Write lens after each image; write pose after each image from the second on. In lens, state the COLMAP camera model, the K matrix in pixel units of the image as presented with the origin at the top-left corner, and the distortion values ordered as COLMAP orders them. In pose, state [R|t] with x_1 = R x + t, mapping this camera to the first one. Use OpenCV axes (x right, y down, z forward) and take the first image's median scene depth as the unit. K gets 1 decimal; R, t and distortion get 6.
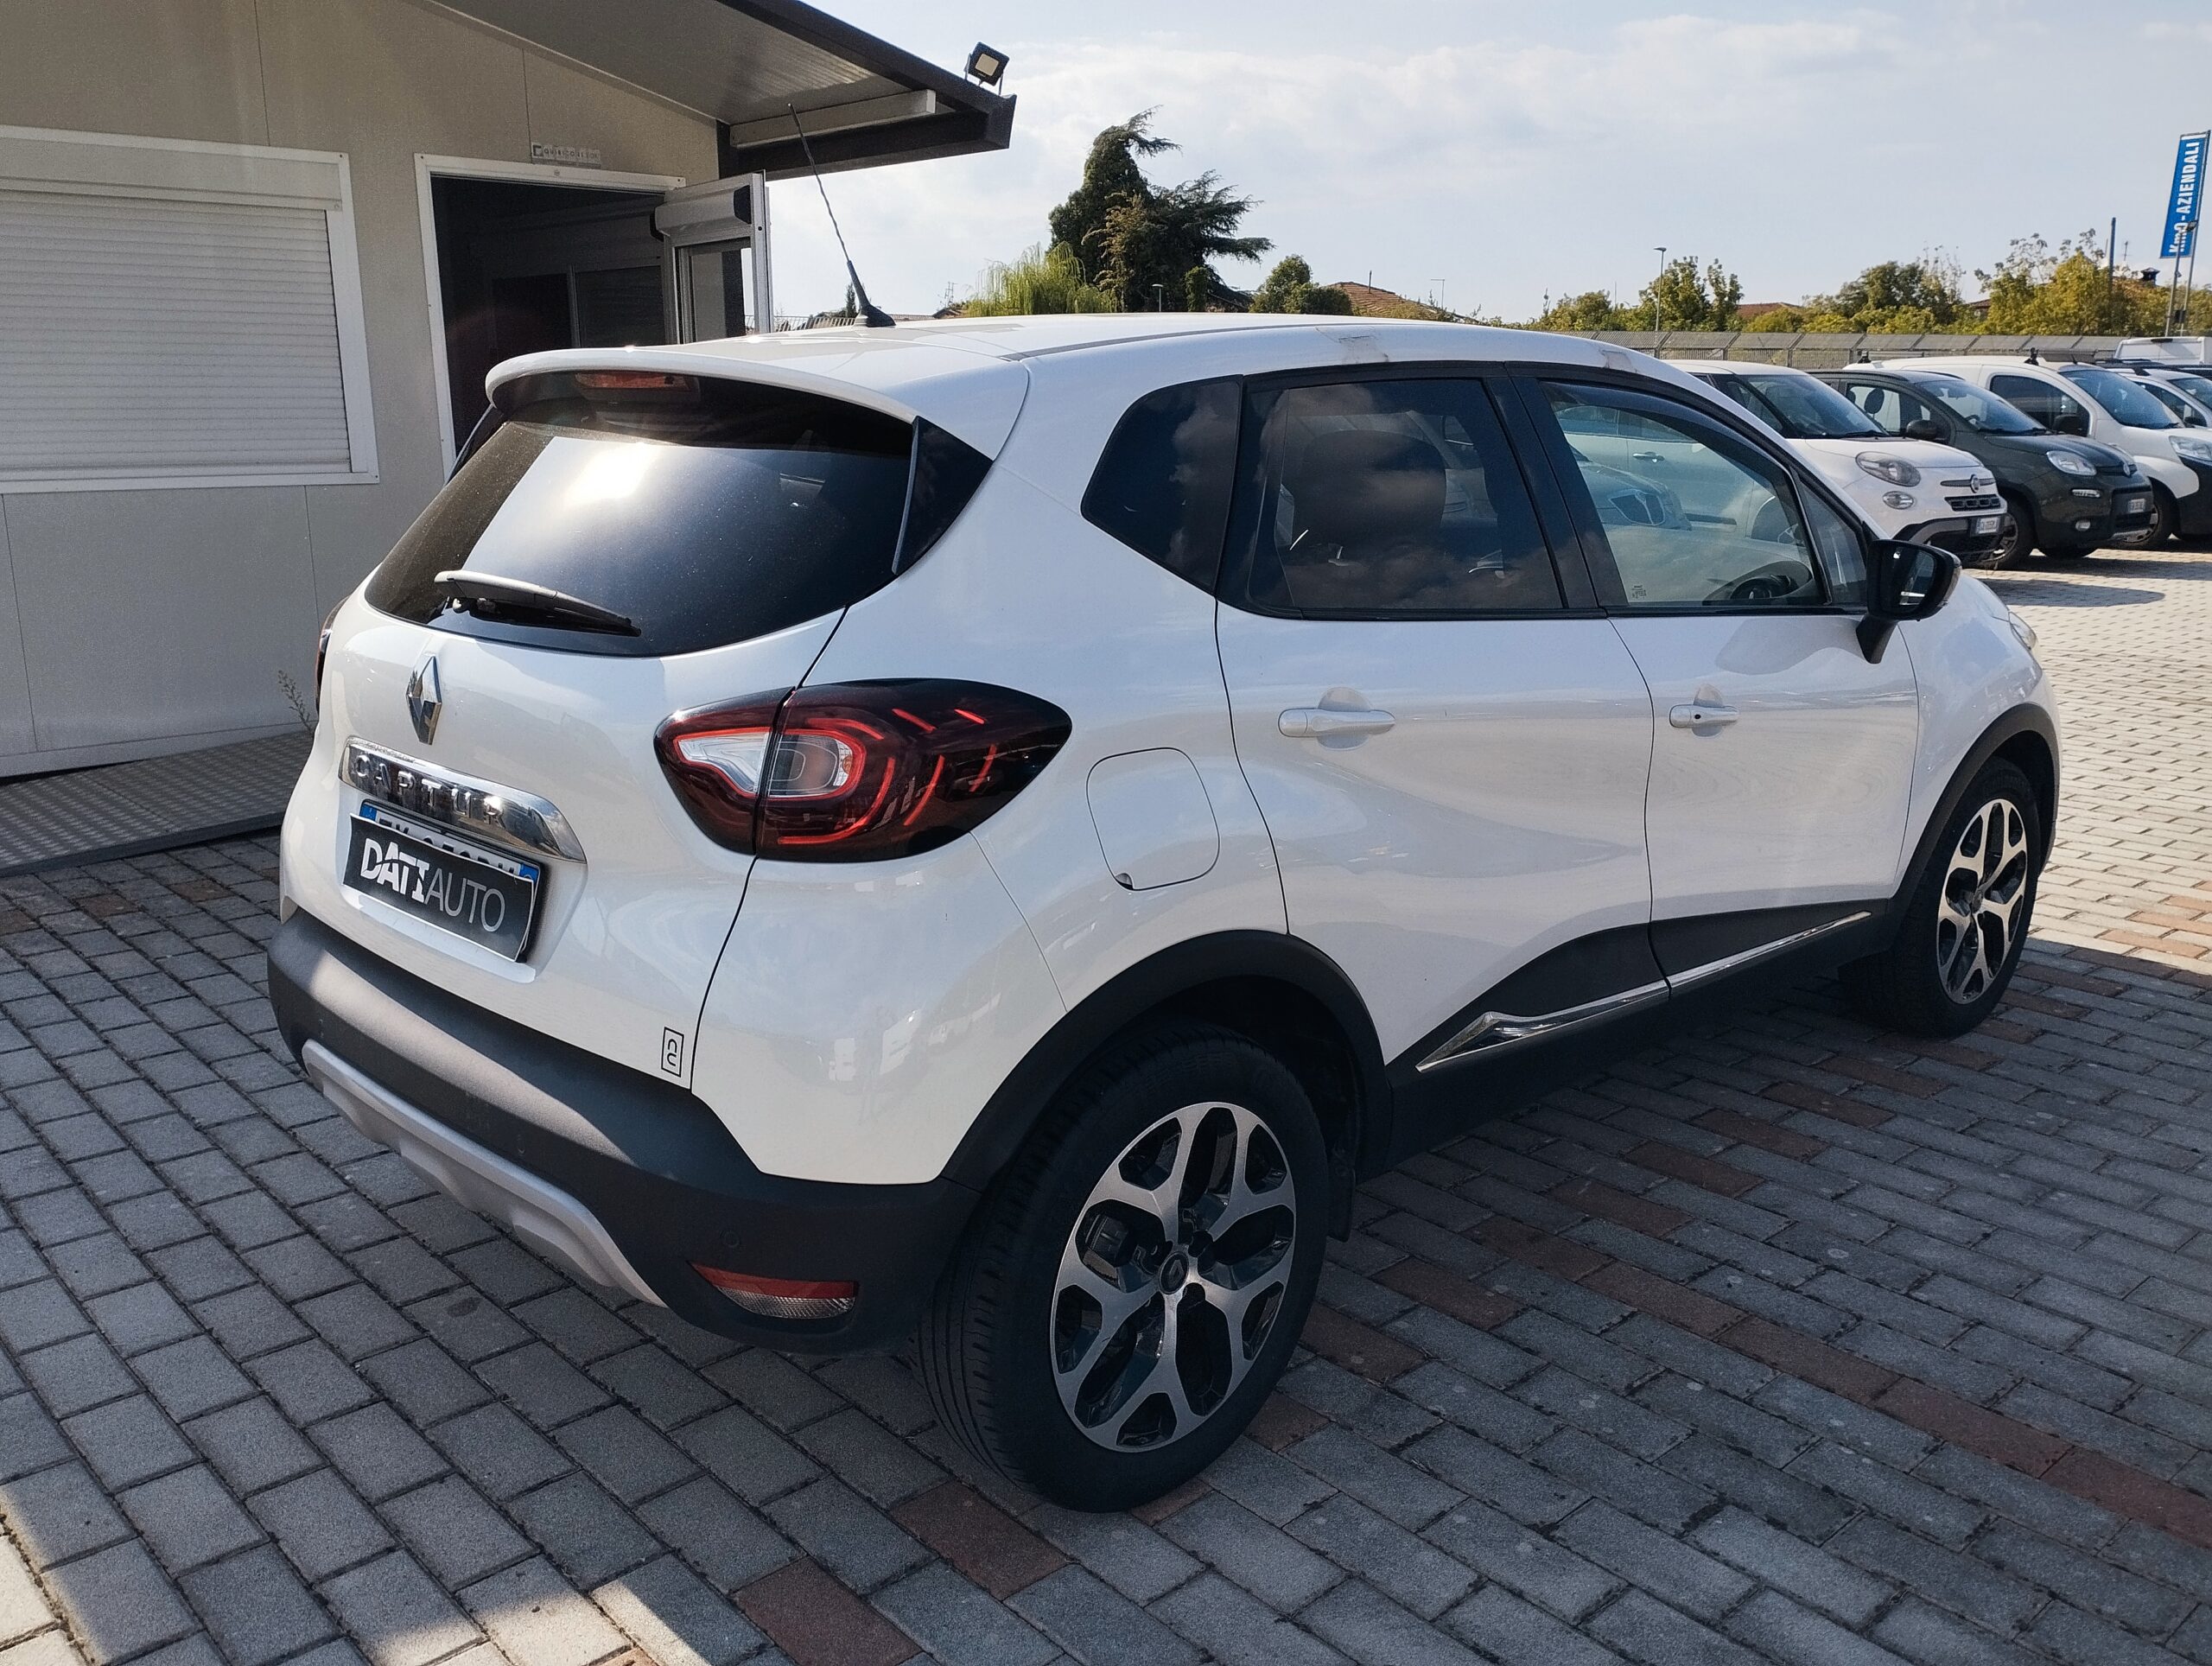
lens RADIAL K [[1839.4, 0, 1097.5], [0, 1839.4, 832.7], [0, 0, 1]] dist [0.094080, -0.108927]
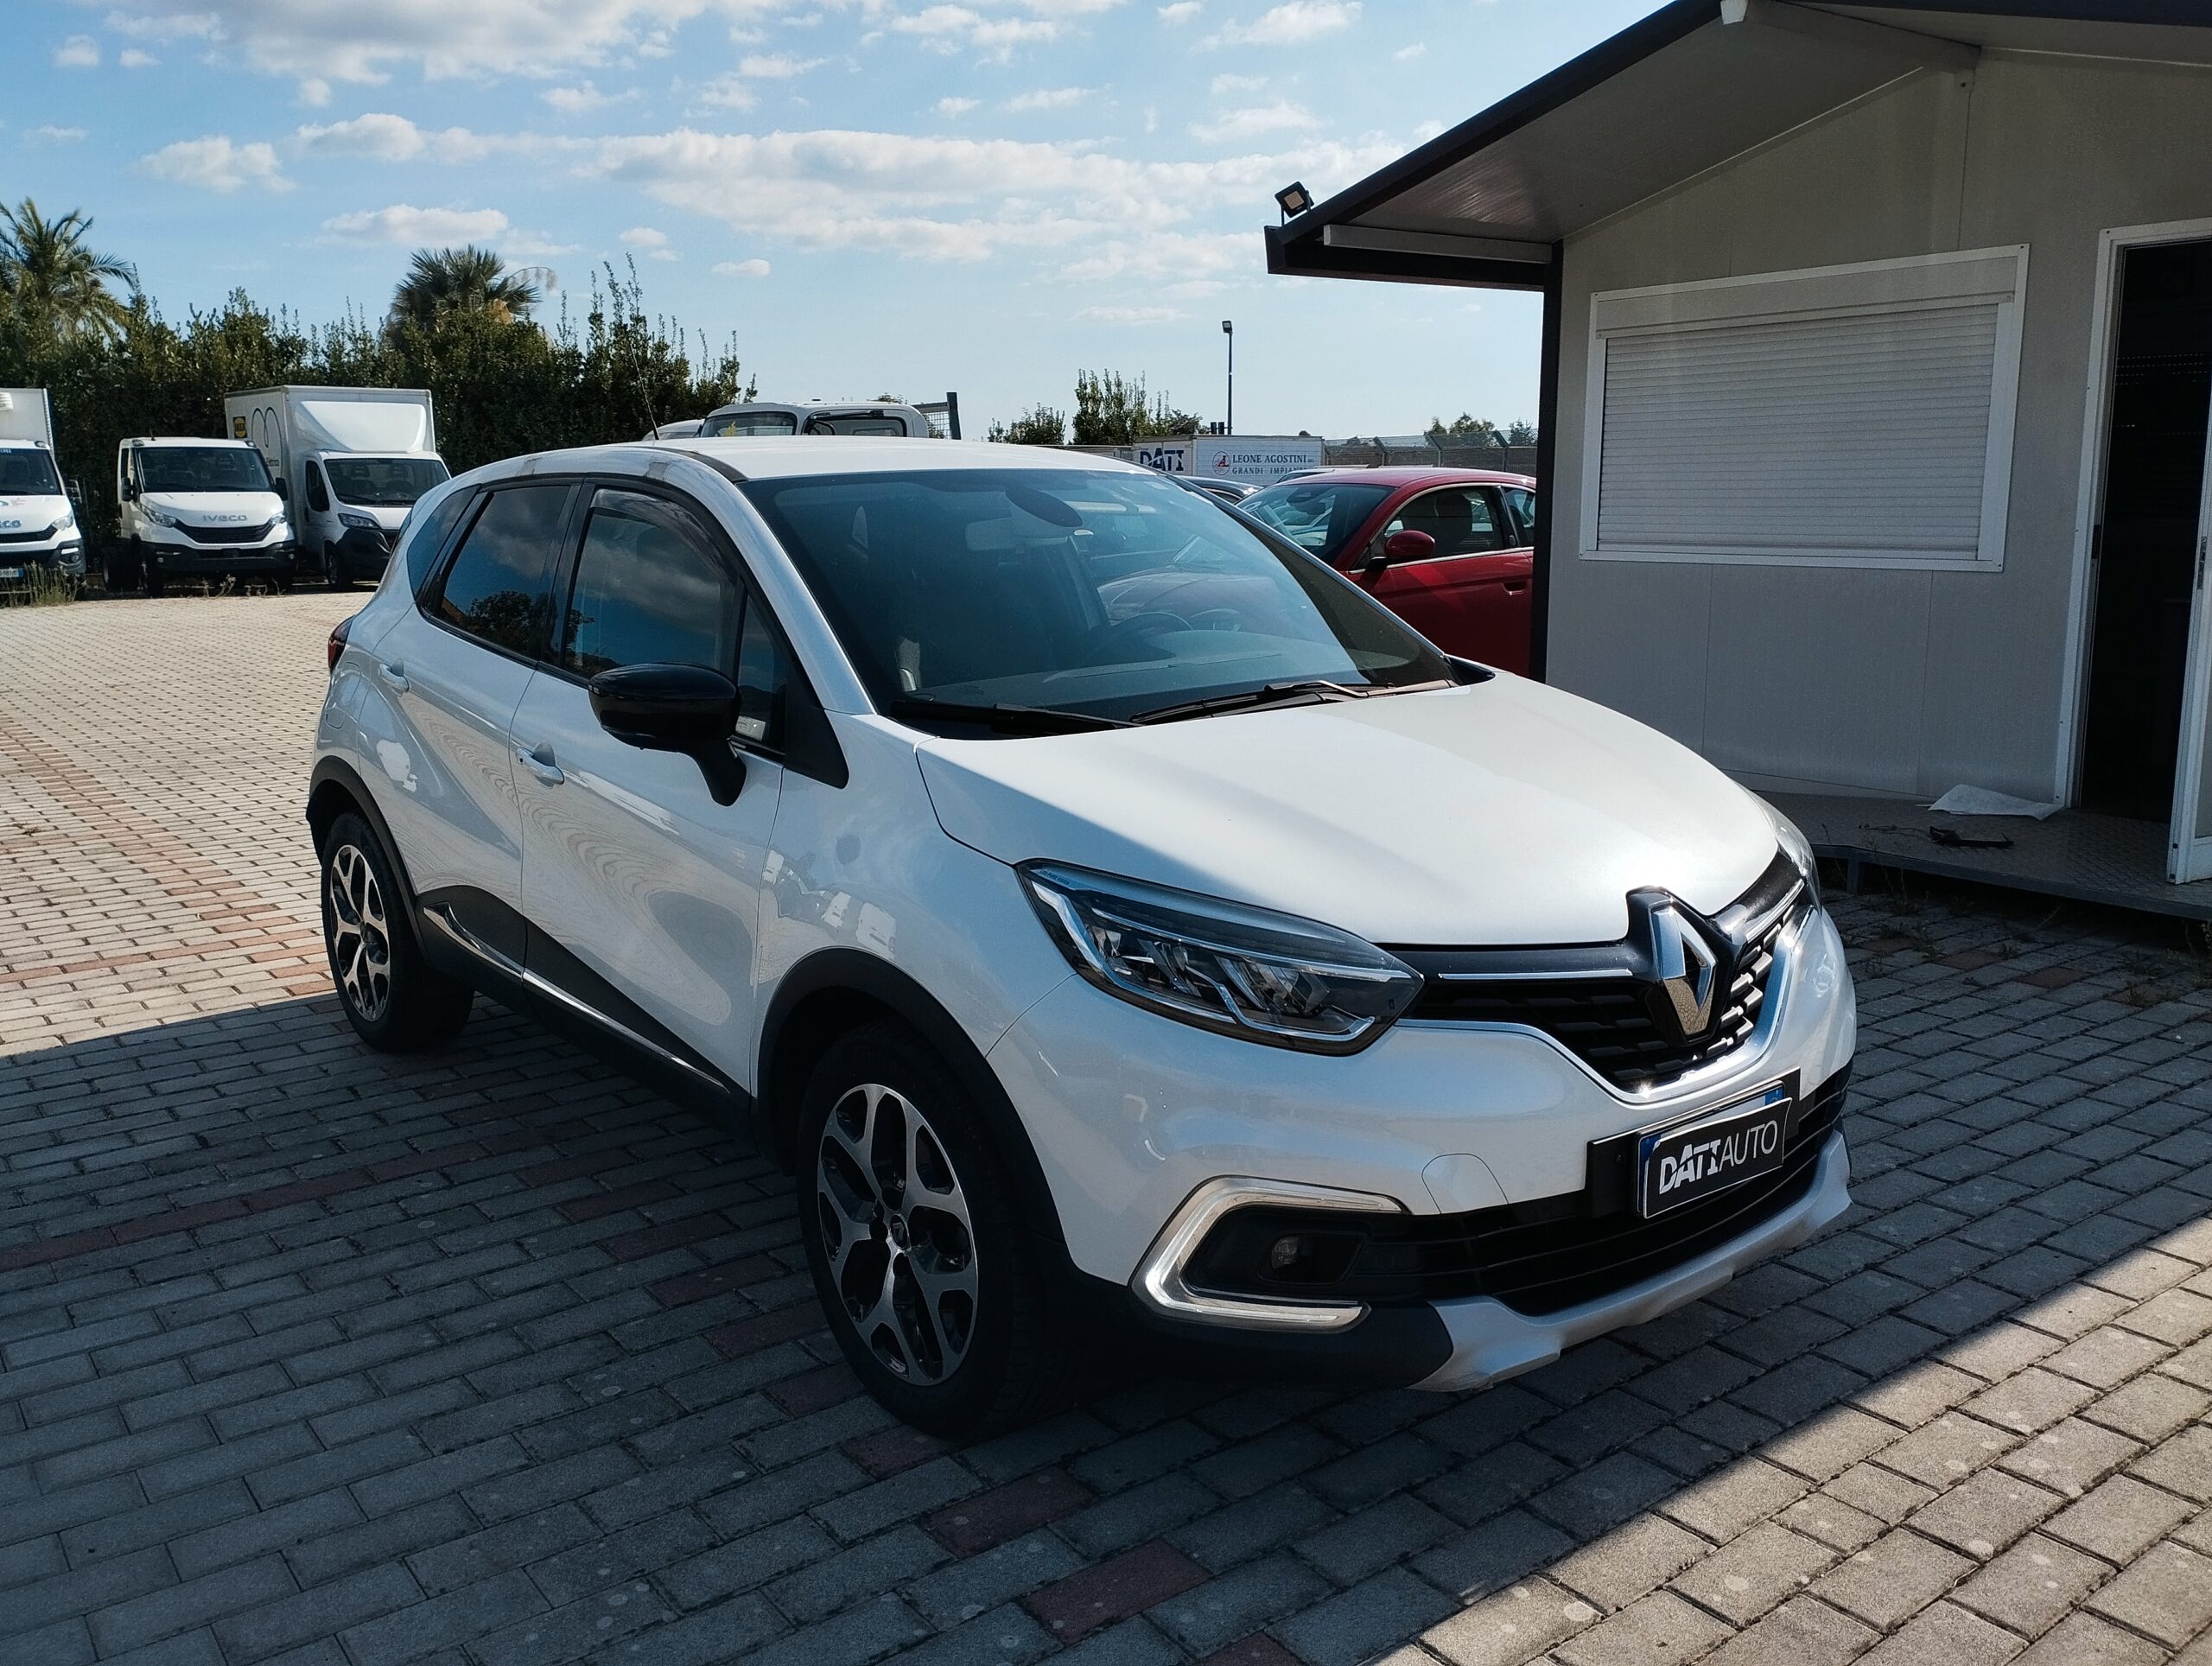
lens RADIAL K [[1813.5, 0, 1106.0], [0, 1813.5, 833.0], [0, 0, 1]] dist [0.095306, -0.118178]
pose [[-0.086762, 0.189783, -0.977985, 1.555193], [-0.224747, 0.952651, 0.204805, -0.368477], [0.970547, 0.237568, -0.040000, 1.511169]]
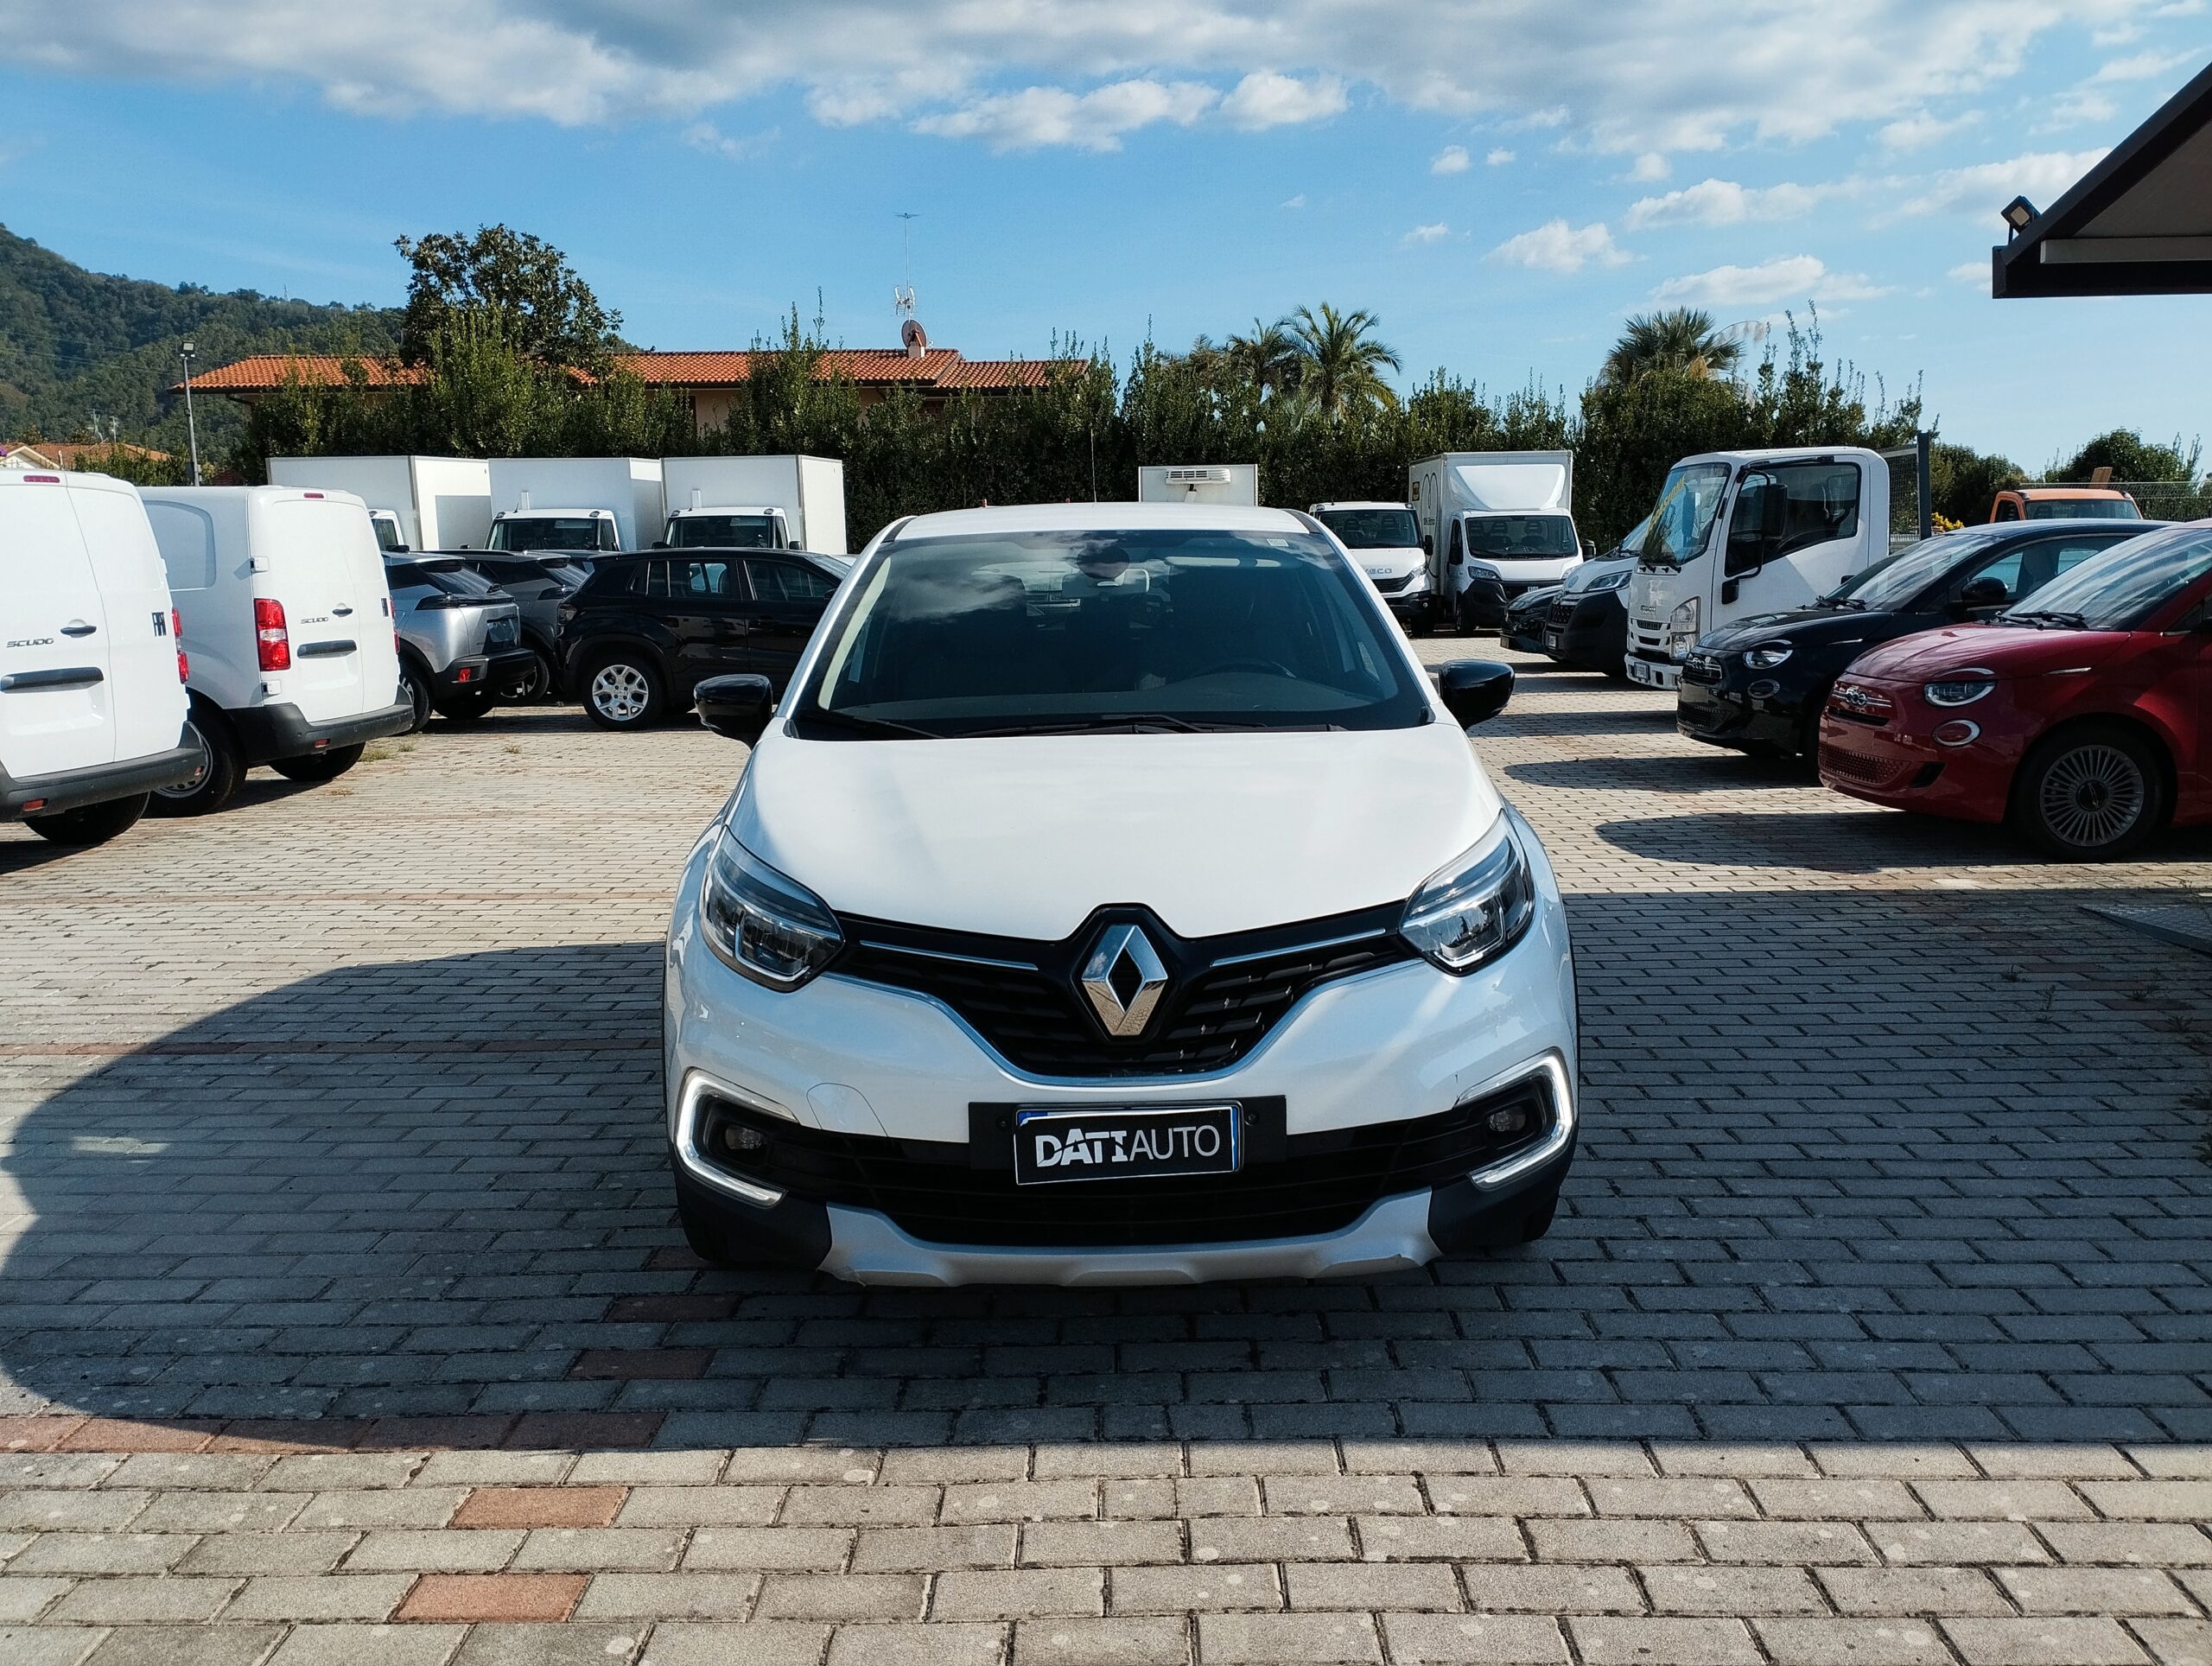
lens RADIAL K [[1808.4, 0, 1120.5], [0, 1808.4, 831.7], [0, 0, 1]] dist [0.102382, -0.085616]
pose [[-0.677166, 0.123507, -0.725391, 1.380505], [-0.158806, 0.938051, 0.307964, -0.567227], [0.718489, 0.323739, -0.615602, 2.350717]]
